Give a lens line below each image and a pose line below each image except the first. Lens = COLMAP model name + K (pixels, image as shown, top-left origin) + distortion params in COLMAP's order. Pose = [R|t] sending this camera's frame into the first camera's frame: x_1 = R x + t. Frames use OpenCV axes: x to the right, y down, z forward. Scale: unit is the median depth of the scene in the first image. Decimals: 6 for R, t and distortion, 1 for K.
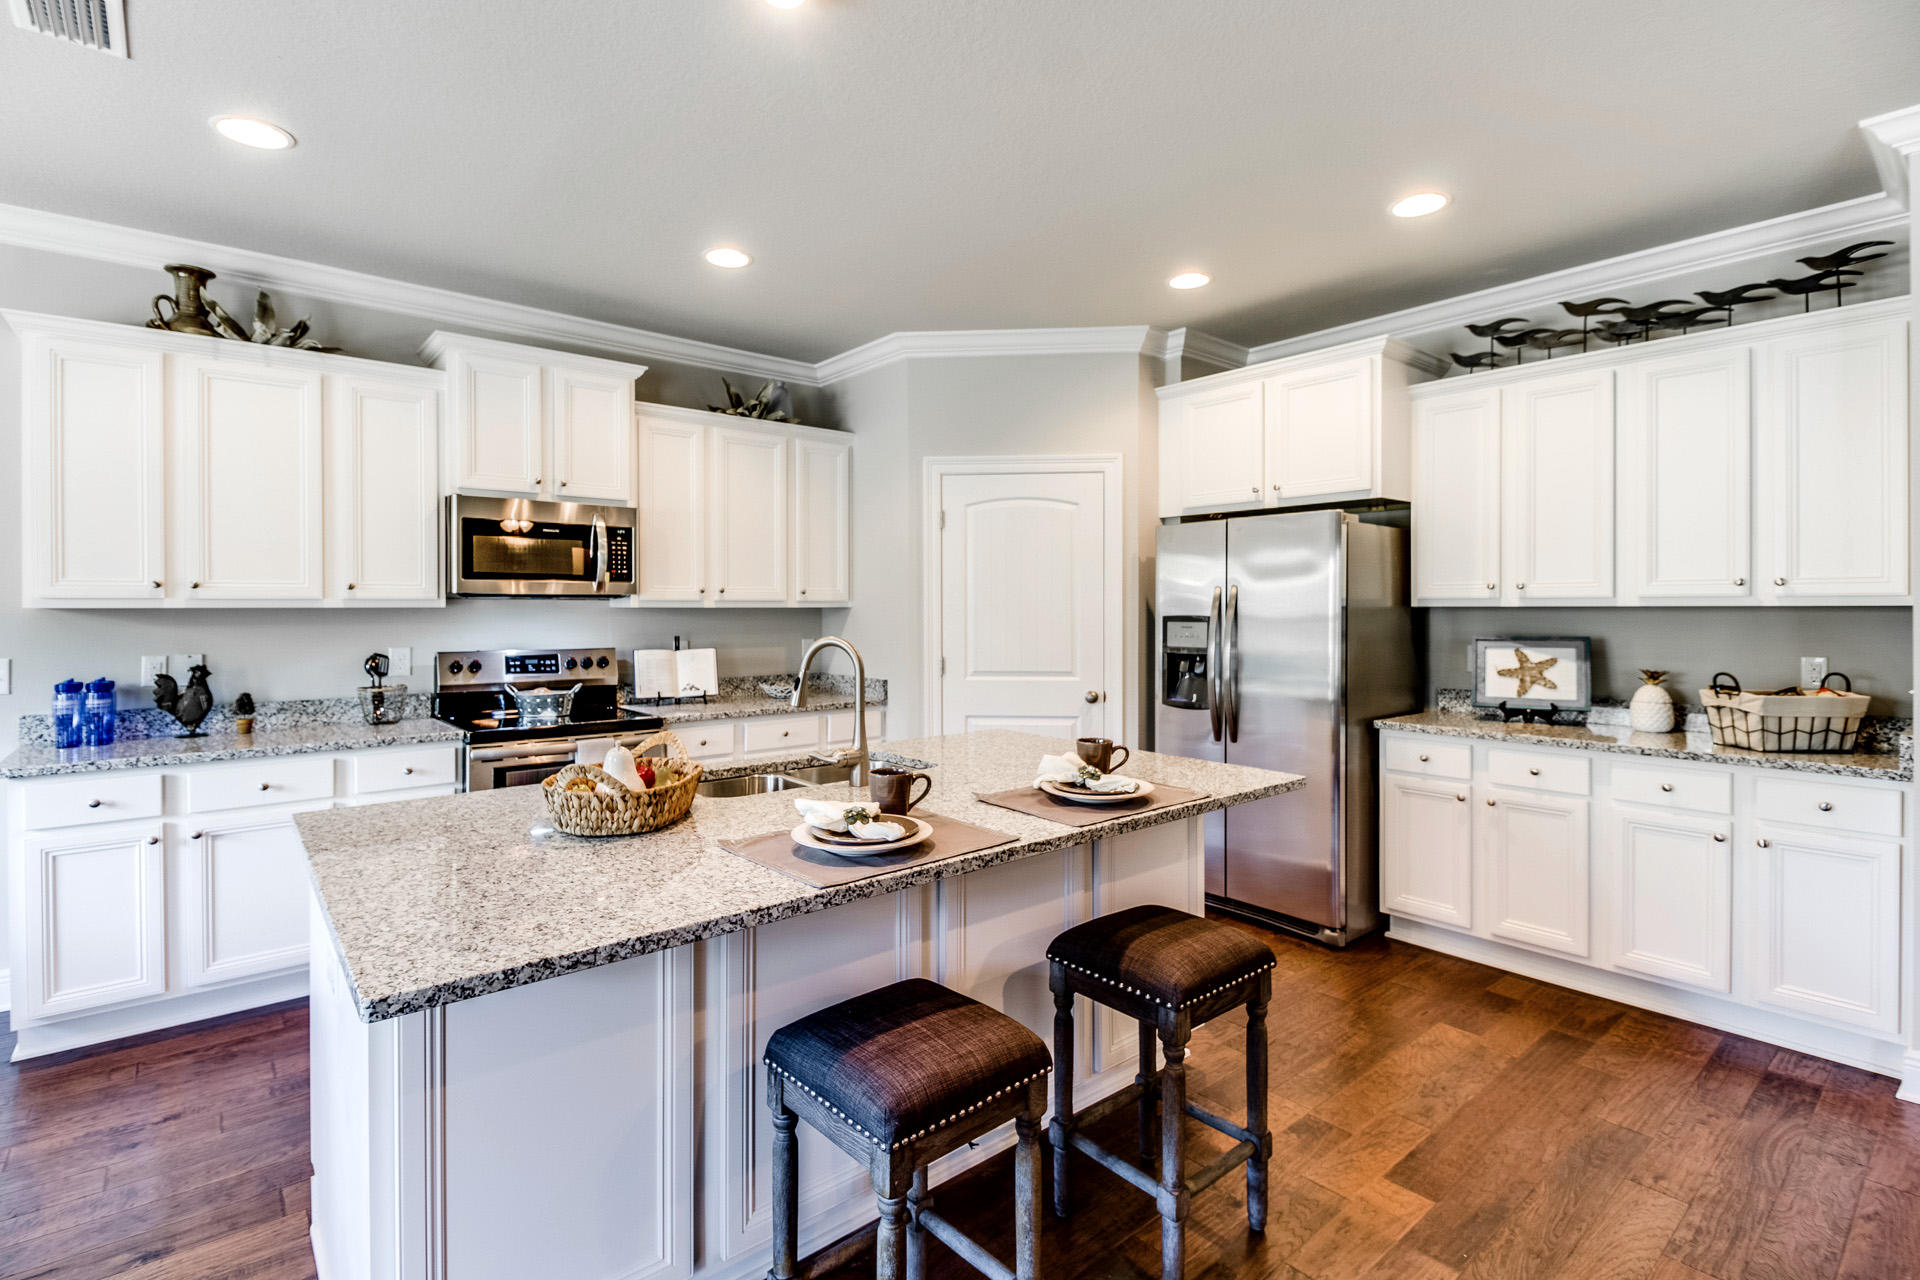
lens RADIAL K [[899.5, 0, 948.8], [0, 899.5, 620.2], [0, 0, 1]] dist [-0.001236, 0.000167]
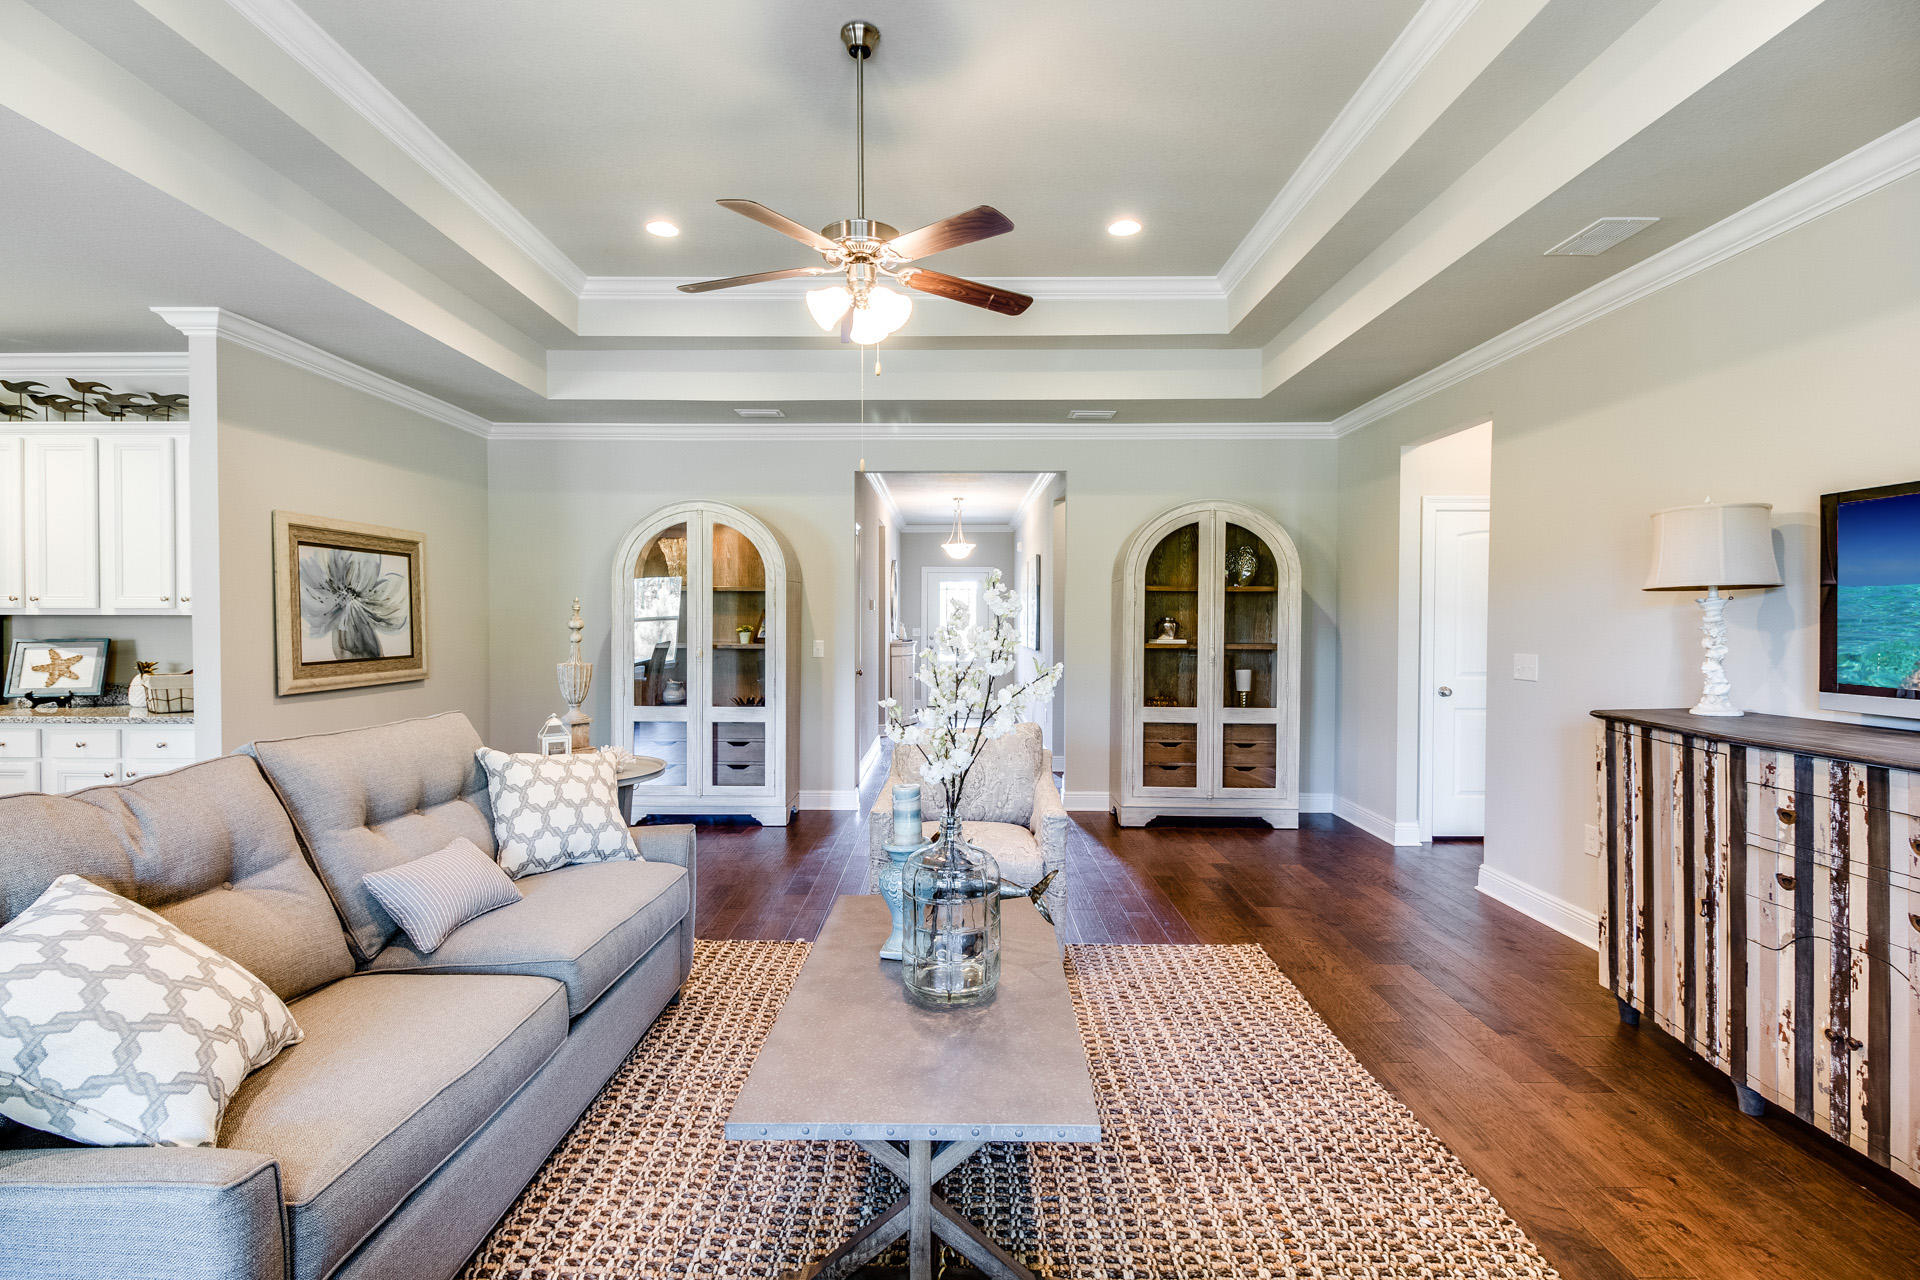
lens RADIAL K [[899.5, 0, 957.9], [0, 899.5, 626.8], [0, 0, 1]] dist [-0.001236, 0.000167]
pose [[0.653496, -0.008602, 0.756881, 0.524762], [0.007032, 0.999961, 0.005293, 0.003694], [-0.756897, 0.001863, 0.653531, -0.778732]]
